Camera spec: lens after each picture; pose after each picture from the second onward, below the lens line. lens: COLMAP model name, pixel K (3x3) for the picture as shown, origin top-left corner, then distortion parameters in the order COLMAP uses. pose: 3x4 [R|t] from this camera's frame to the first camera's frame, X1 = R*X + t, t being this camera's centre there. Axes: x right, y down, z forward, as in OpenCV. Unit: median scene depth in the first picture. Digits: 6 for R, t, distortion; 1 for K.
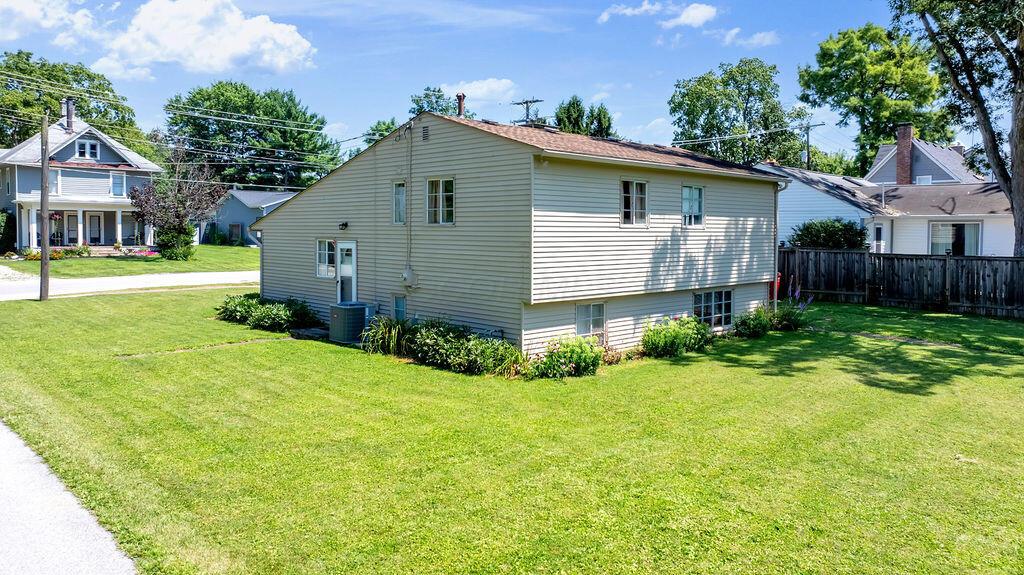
lens RADIAL K [[736.7, 0, 512.0], [0, 736.7, 287.5], [0, 0, 1]] dist [-0.028807, 0.008861]
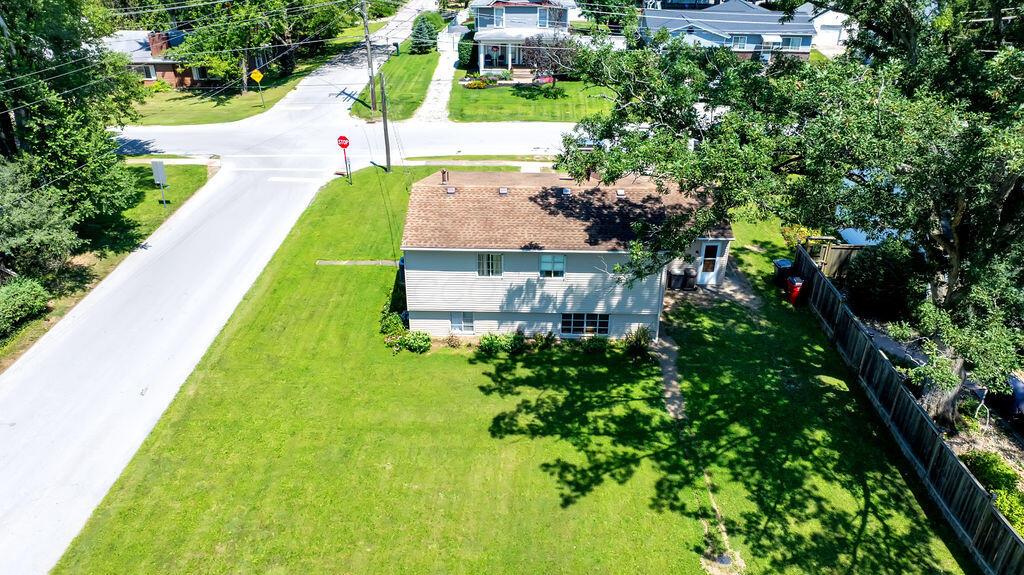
lens RADIAL K [[730.5, 0, 511.8], [0, 730.5, 264.9], [0, 0, 1]] dist [-0.020857, 0.000032]
pose [[0.707206, 0.317812, -0.631550, 1.182706], [-0.058494, 0.916511, 0.395710, -0.734577], [0.704584, -0.242906, 0.666752, -0.101362]]
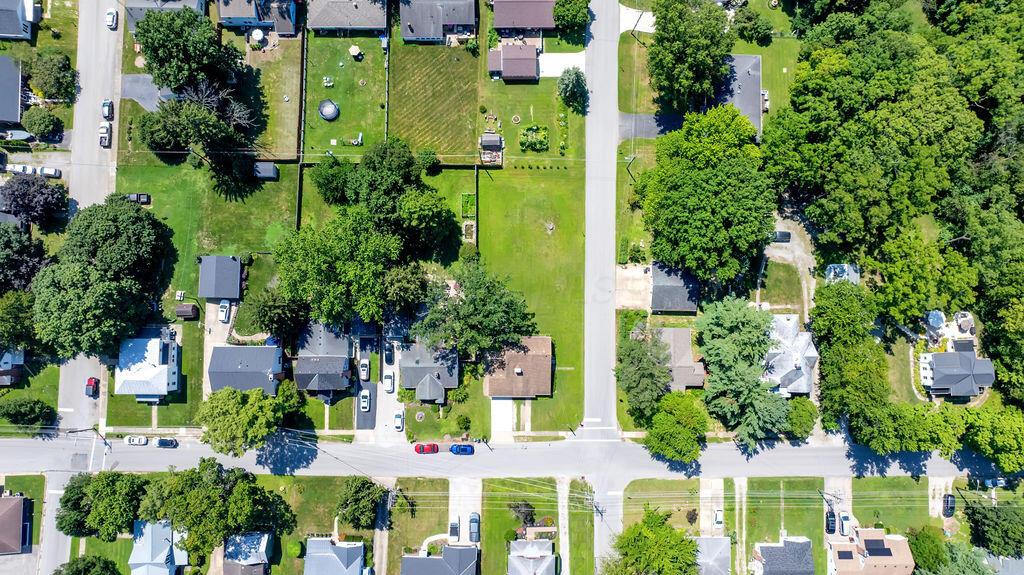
lens RADIAL K [[720.2, 0, 512.0], [0, 720.2, 287.5], [0, 0, 1]] dist [-0.019381, 0.002751]
pose [[-0.715886, -0.697313, 0.035506, 0.505084], [0.042729, 0.007004, 0.999062, -9.277612], [-0.696908, 0.716732, 0.024782, 0.440744]]
